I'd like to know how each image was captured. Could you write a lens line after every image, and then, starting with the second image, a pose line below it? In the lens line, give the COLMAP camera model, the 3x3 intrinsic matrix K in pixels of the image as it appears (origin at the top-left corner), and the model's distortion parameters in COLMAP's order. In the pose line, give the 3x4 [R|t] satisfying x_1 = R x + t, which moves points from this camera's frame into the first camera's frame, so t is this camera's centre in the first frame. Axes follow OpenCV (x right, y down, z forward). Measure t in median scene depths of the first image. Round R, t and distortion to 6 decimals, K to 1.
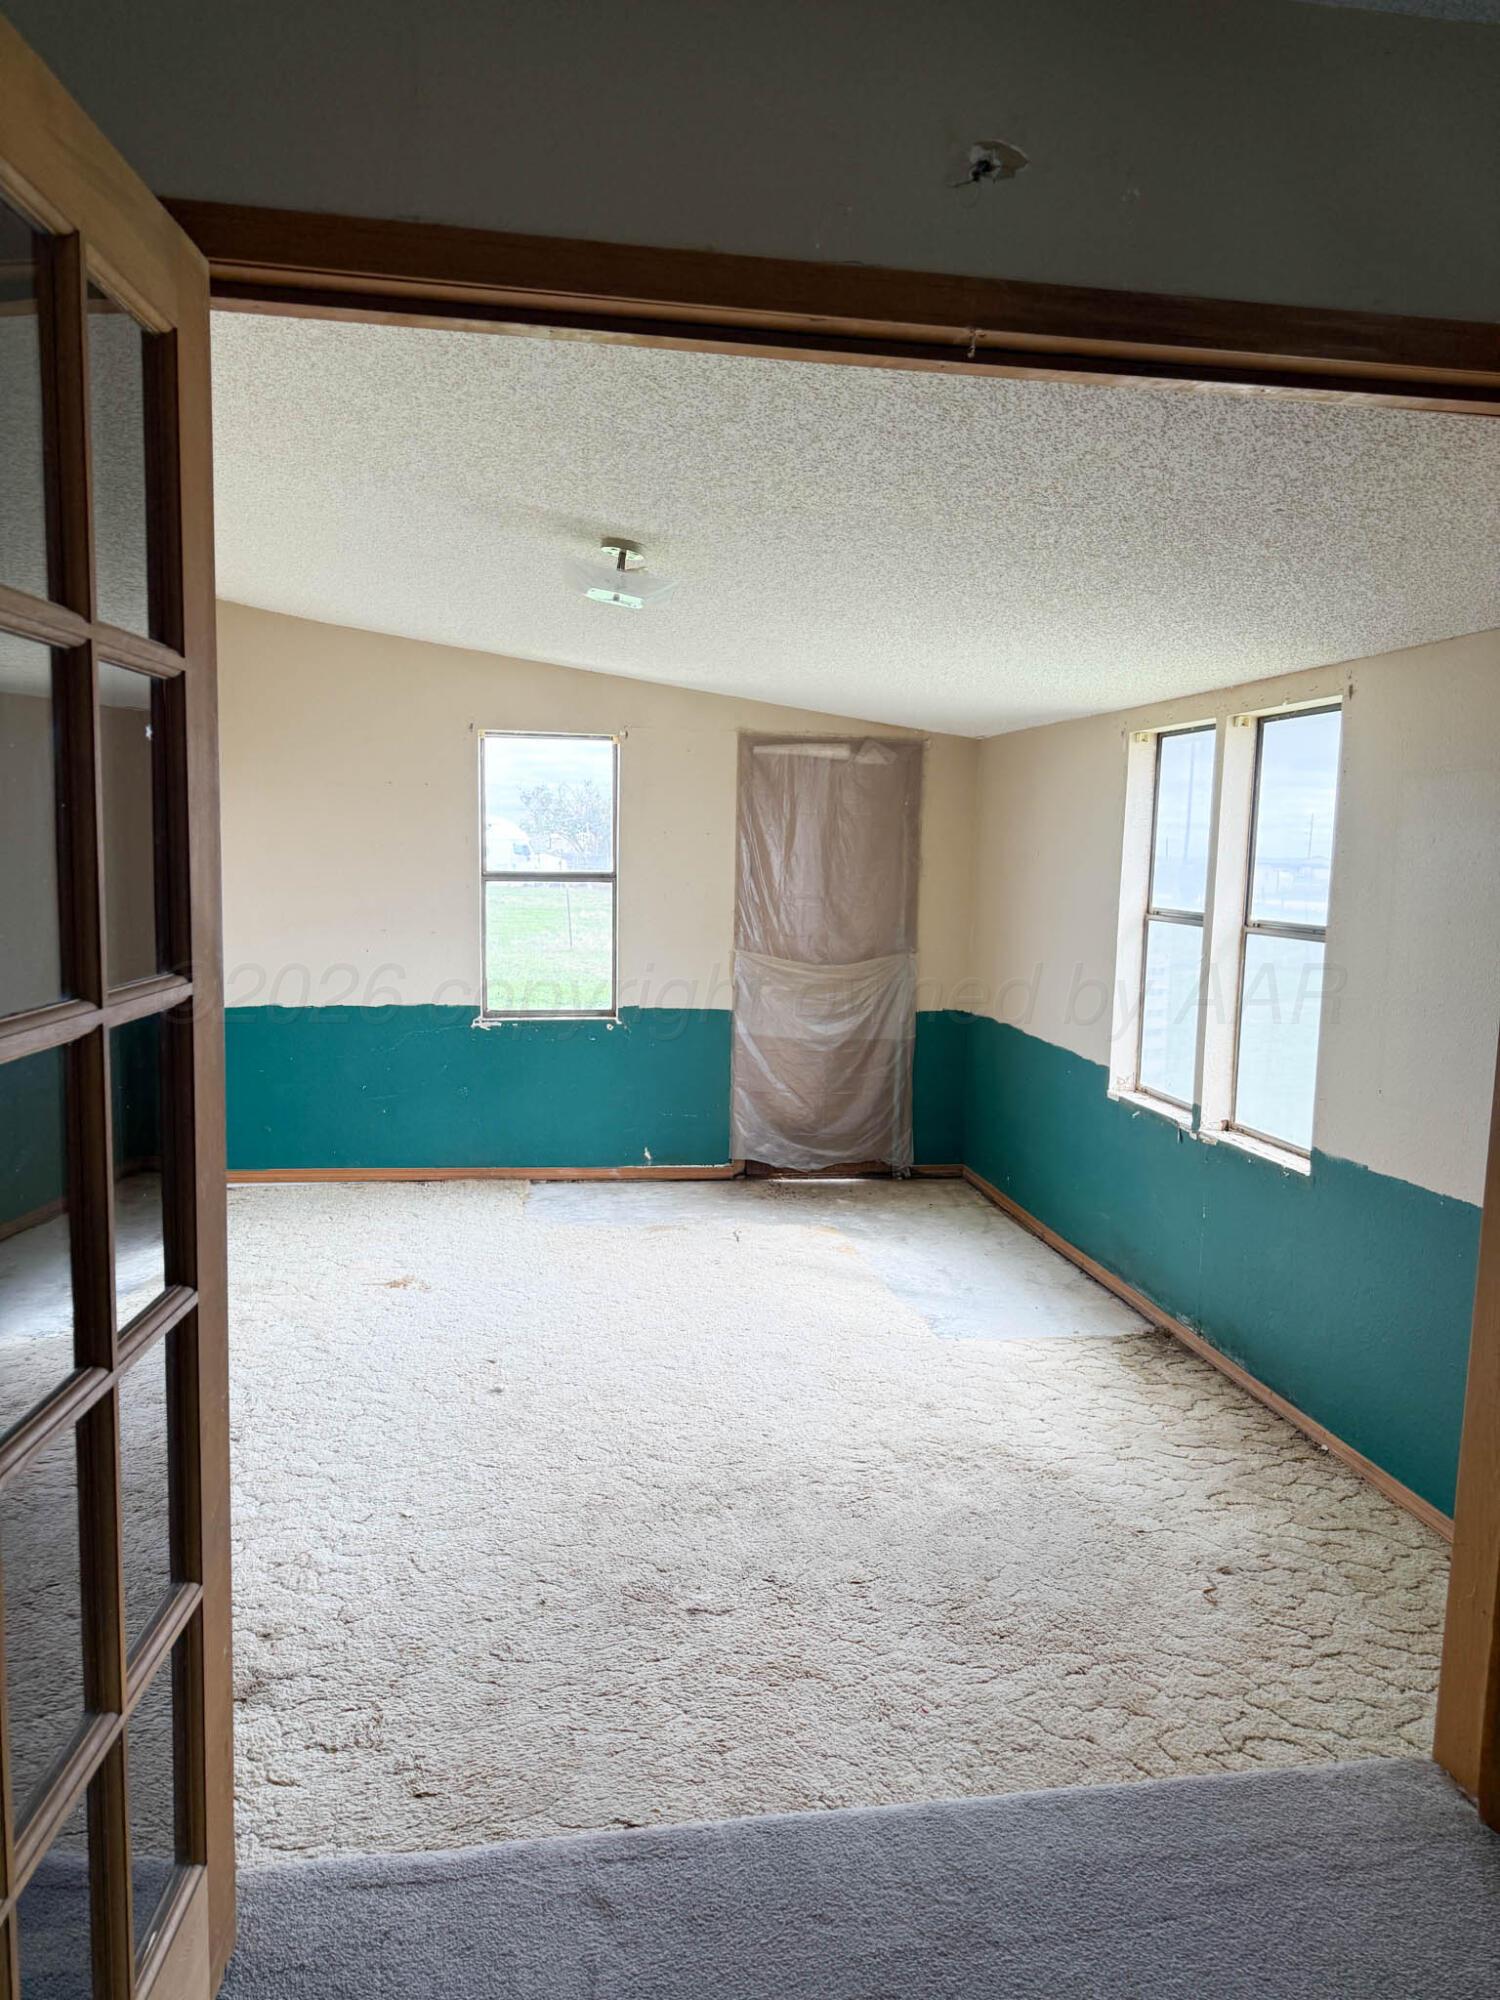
lens RADIAL K [[1391.5, 0, 744.2], [0, 1391.5, 976.9], [0, 0, 1]] dist [0.055196, -0.038761]
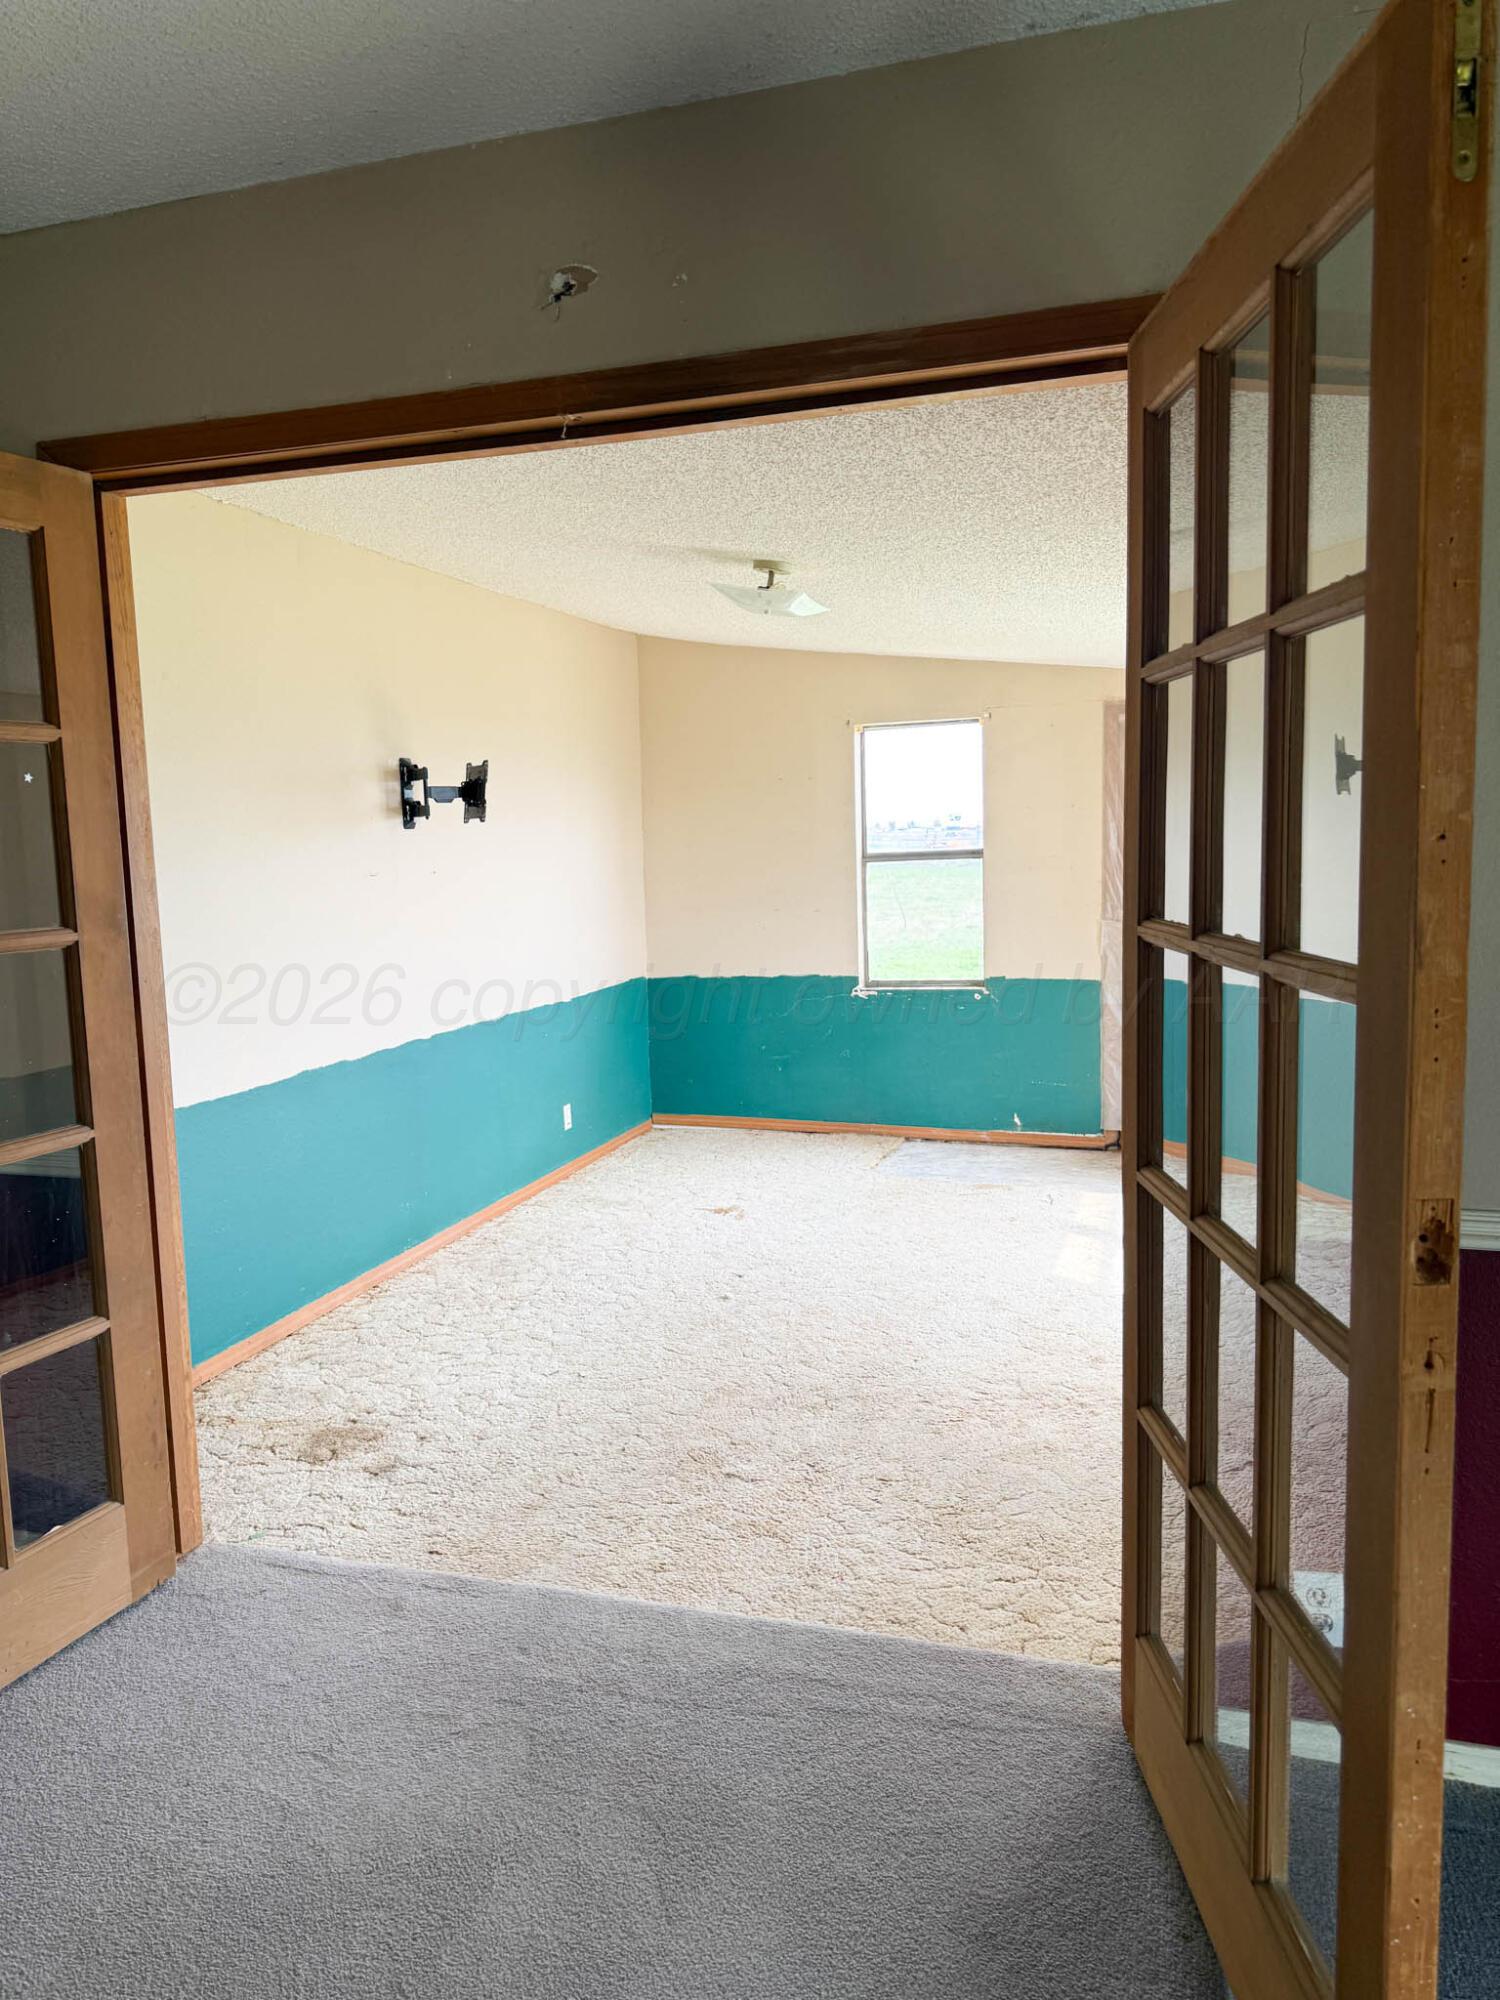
lens RADIAL K [[1391.5, 0, 744.2], [0, 1391.5, 976.9], [0, 0, 1]] dist [0.055196, -0.038761]
pose [[0.888470, 0.001424, -0.458933, 0.232651], [0.003906, 0.999935, 0.010666, 0.009169], [0.458918, -0.011269, 0.888407, -0.015946]]
